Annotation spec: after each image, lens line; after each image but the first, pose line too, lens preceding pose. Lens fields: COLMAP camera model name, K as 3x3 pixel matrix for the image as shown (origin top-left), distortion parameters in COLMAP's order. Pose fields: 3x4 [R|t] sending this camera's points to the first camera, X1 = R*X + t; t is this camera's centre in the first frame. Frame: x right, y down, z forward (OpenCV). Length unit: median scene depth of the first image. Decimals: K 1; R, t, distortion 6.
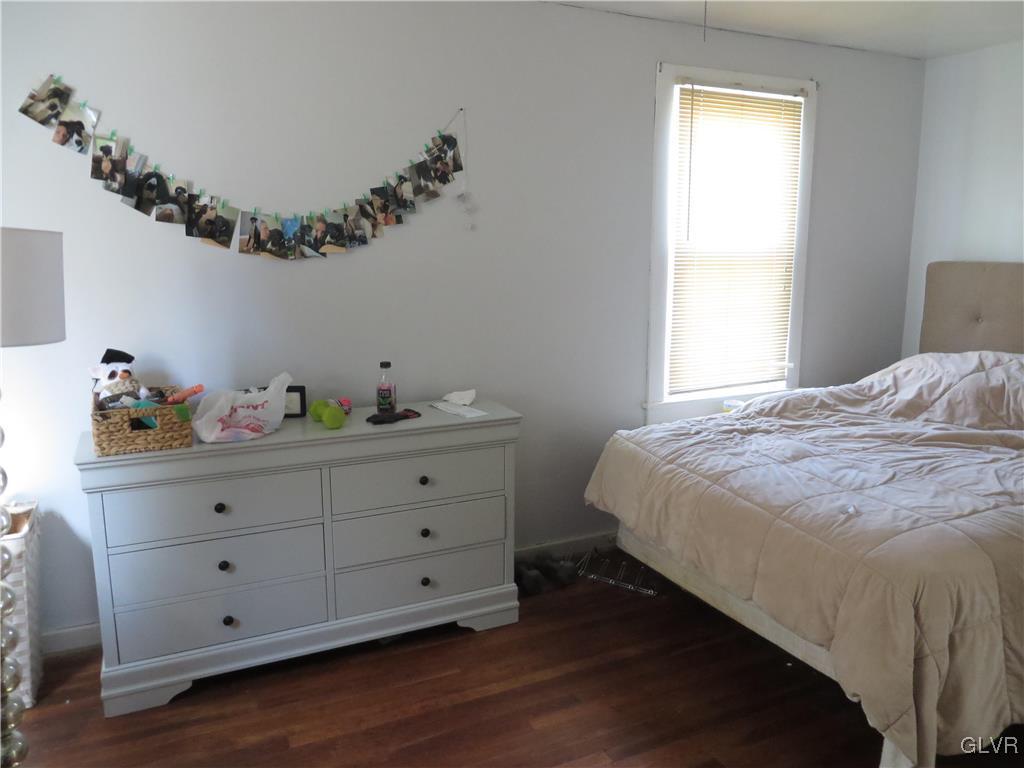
lens RADIAL K [[767.1, 0, 514.5], [0, 767.1, 385.7], [0, 0, 1]] dist [-0.019245, -0.001736]
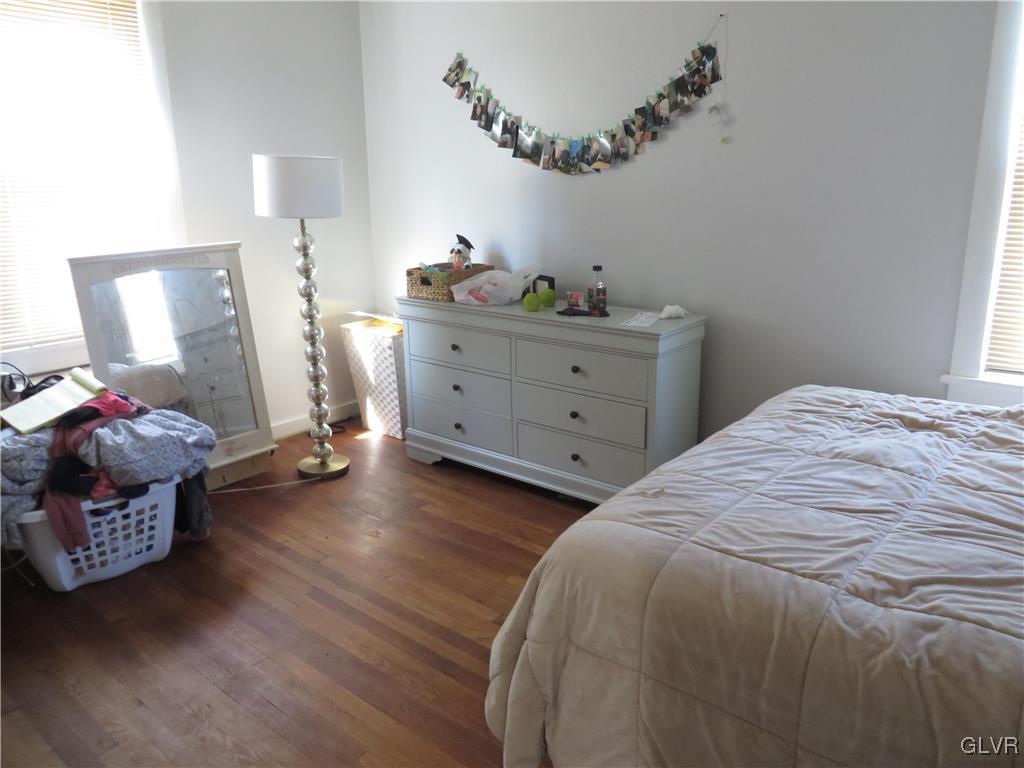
lens RADIAL K [[767.1, 0, 515.5], [0, 767.1, 380.7], [0, 0, 1]] dist [-0.019245, -0.001736]
pose [[0.410038, 0.232493, -0.881939, 0.812294], [-0.146642, 0.971191, 0.187844, -0.059562], [0.900203, 0.052306, 0.432318, 0.393151]]
